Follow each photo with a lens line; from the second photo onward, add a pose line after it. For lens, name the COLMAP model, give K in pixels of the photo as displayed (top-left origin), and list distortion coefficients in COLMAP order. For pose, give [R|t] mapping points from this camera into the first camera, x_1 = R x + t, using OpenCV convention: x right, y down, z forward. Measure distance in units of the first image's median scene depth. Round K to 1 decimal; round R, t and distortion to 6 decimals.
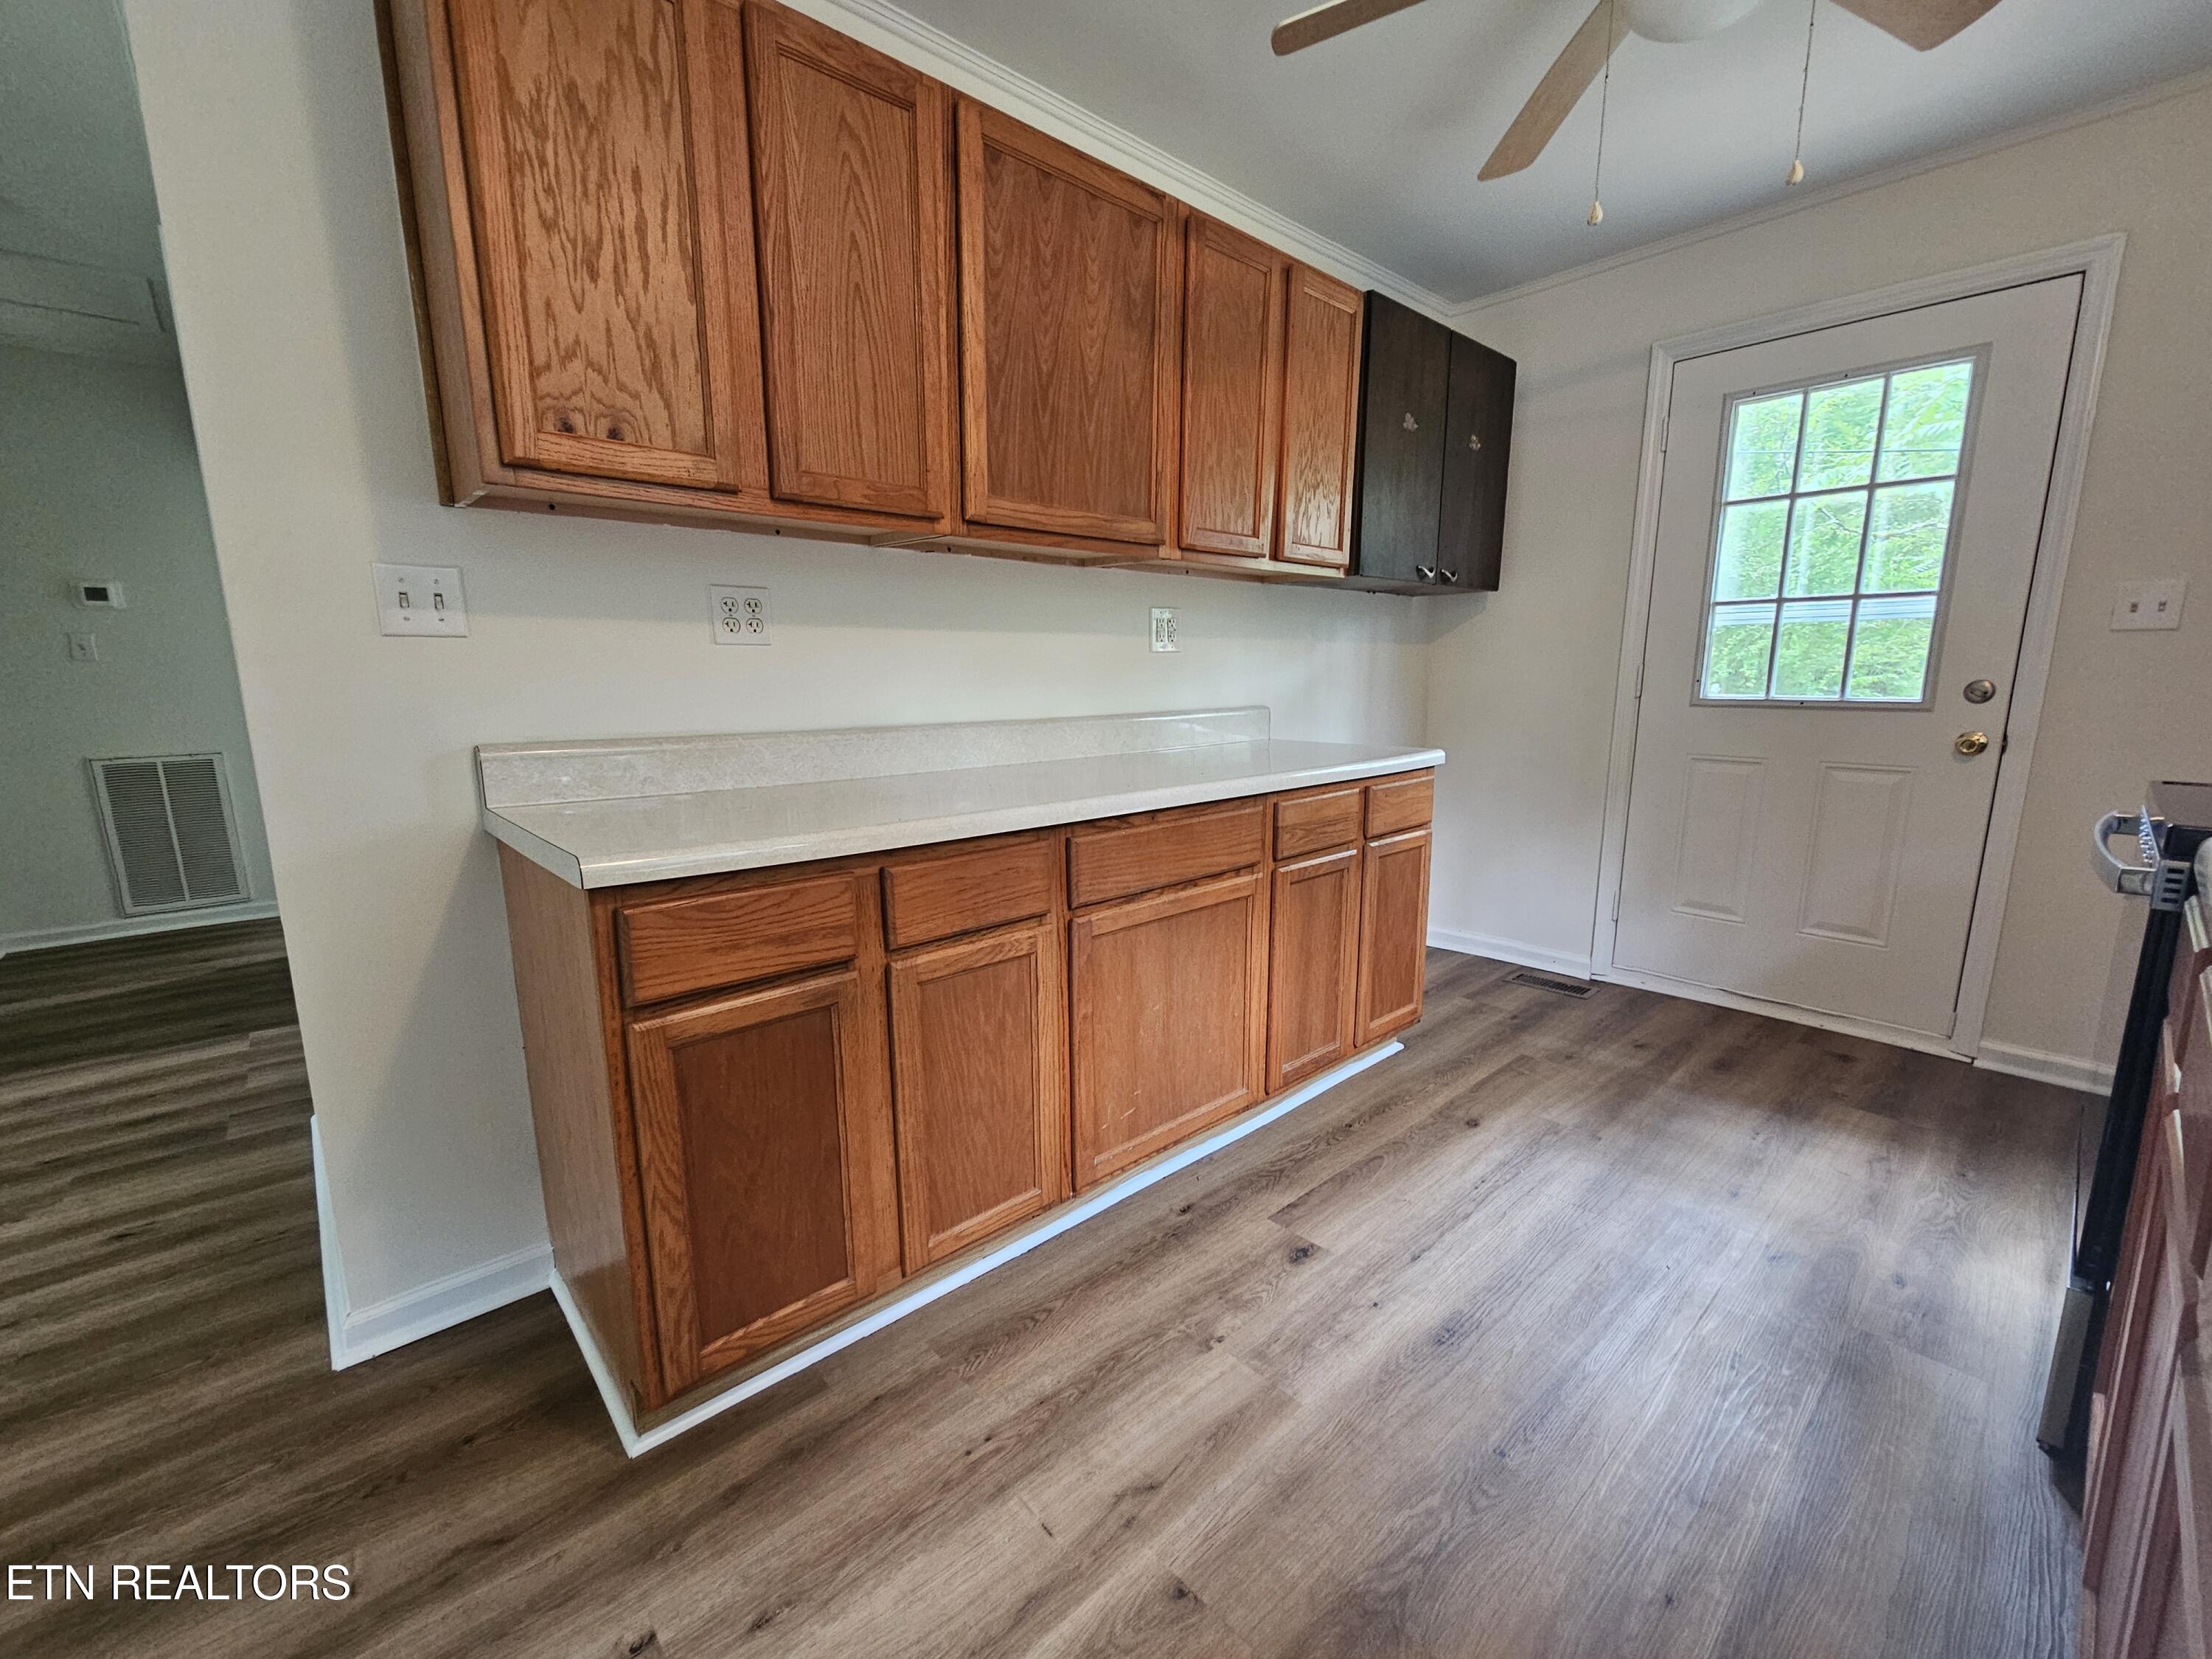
lens RADIAL K [[917.0, 0, 1099.6], [0, 917.0, 853.0], [0, 0, 1]] dist [0.002859, -0.002542]
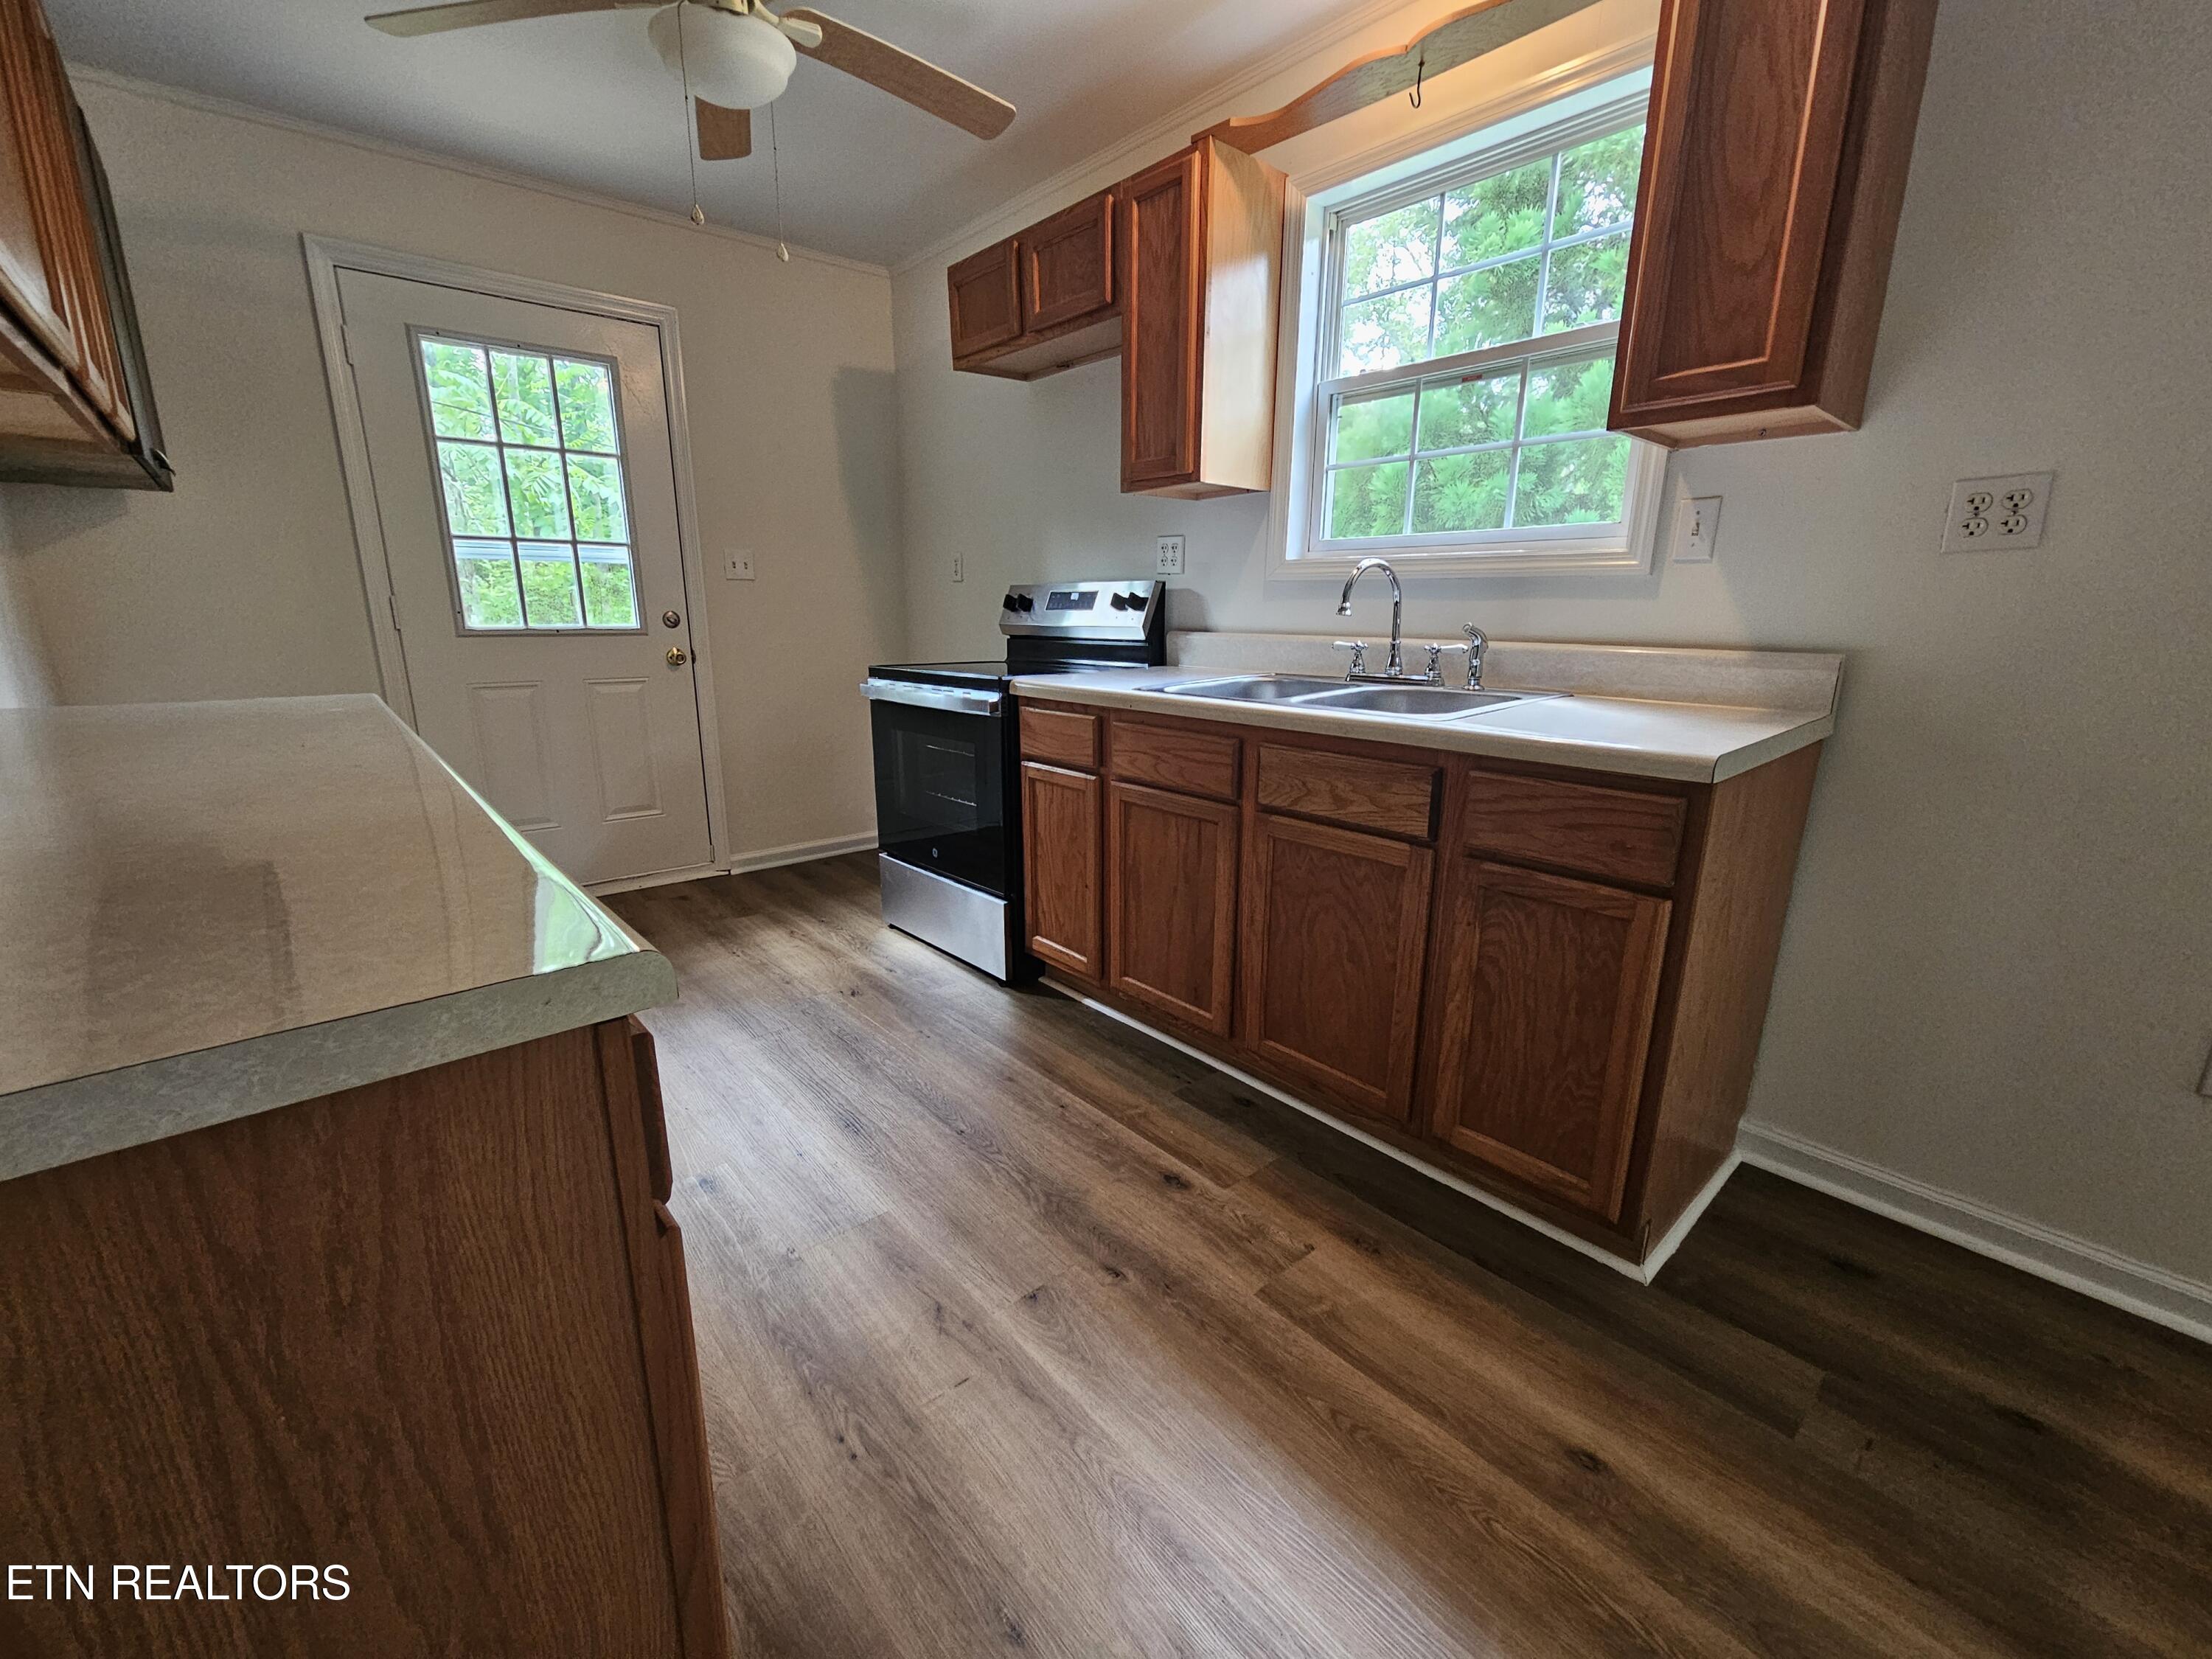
lens RADIAL K [[917.0, 0, 1099.6], [0, 917.0, 853.0], [0, 0, 1]] dist [0.002859, -0.002542]
pose [[0.013695, -0.252118, 0.967599, -0.477433], [0.185178, 0.951590, 0.245326, -0.057313], [-0.982610, 0.175819, 0.059719, 0.322600]]
